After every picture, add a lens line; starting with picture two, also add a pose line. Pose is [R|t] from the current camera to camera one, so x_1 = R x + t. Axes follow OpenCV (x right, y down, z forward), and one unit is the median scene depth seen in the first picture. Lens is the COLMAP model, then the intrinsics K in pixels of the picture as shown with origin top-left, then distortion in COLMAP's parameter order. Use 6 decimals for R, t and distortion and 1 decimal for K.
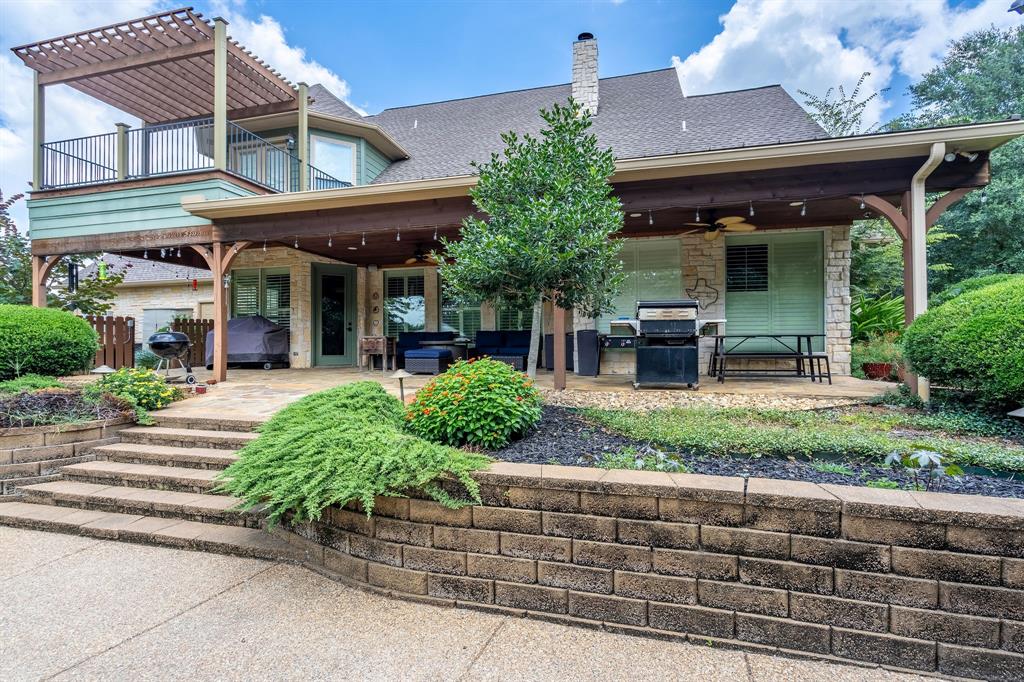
lens RADIAL K [[476.0, 0, 515.6], [0, 476.0, 337.7], [0, 0, 1]] dist [-0.000283, 0.000366]
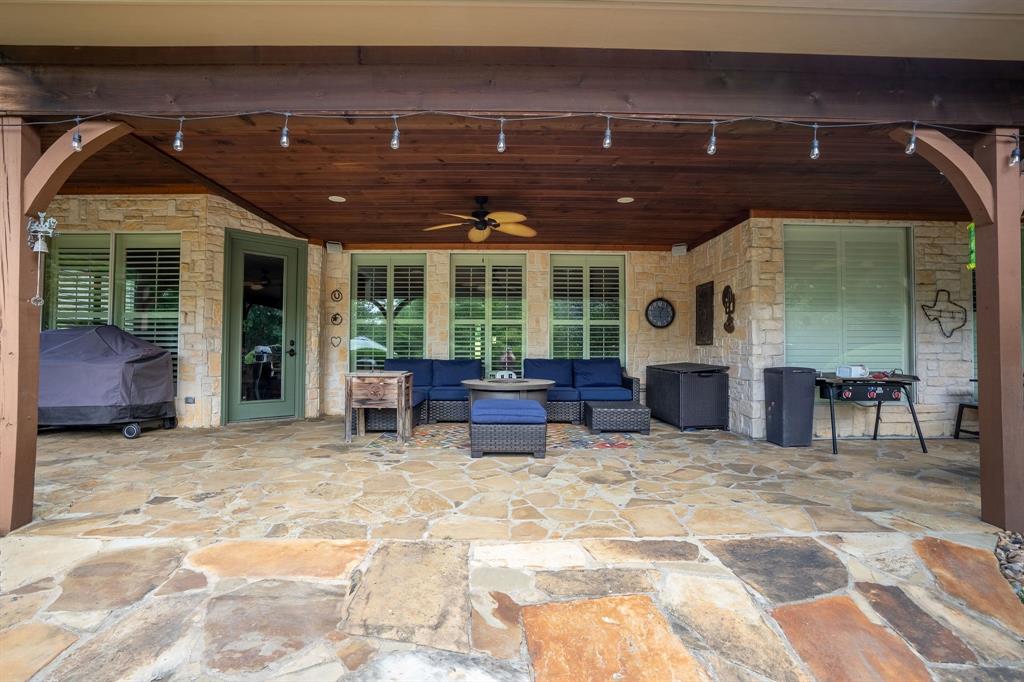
lens RADIAL K [[463.6, 0, 512.0], [0, 463.6, 341.0], [0, 0, 1]] dist [-0.028620, 0.000796]
pose [[0.962286, 0.014653, 0.271646, -0.271071], [-0.012192, 0.999868, -0.010743, -0.031554], [-0.271767, 0.007025, 0.962337, 0.441729]]
